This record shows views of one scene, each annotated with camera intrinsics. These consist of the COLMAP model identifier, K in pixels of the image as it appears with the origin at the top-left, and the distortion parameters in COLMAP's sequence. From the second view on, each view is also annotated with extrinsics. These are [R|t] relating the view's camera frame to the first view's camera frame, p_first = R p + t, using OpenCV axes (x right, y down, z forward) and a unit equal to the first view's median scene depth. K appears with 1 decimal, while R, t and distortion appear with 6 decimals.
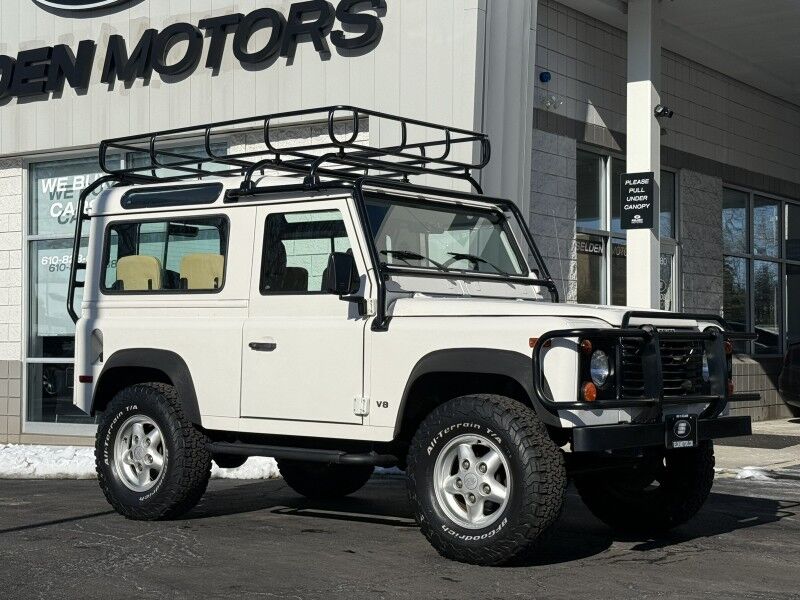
lens RADIAL K [[1310.8, 0, 400.0], [0, 1310.8, 300.0], [0, 0, 1]] dist [0.158152, -0.087904]
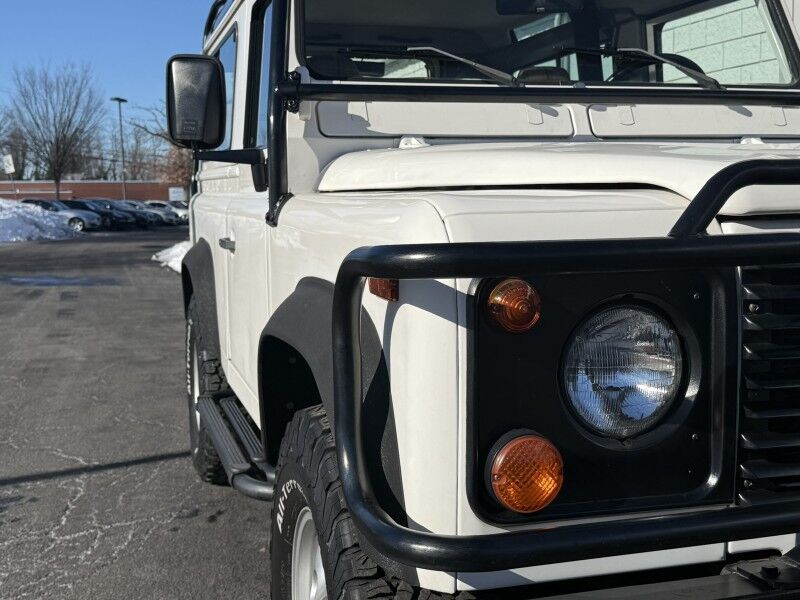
lens RADIAL K [[952.0, 0, 400.0], [0, 952.0, 300.0], [0, 0, 1]] dist [0.076625, -0.000534]
pose [[0.820946, 0.044895, -0.569239, 0.203339], [0.037403, 0.990535, 0.132063, 0.006784], [0.569780, -0.129708, 0.811497, 0.724232]]
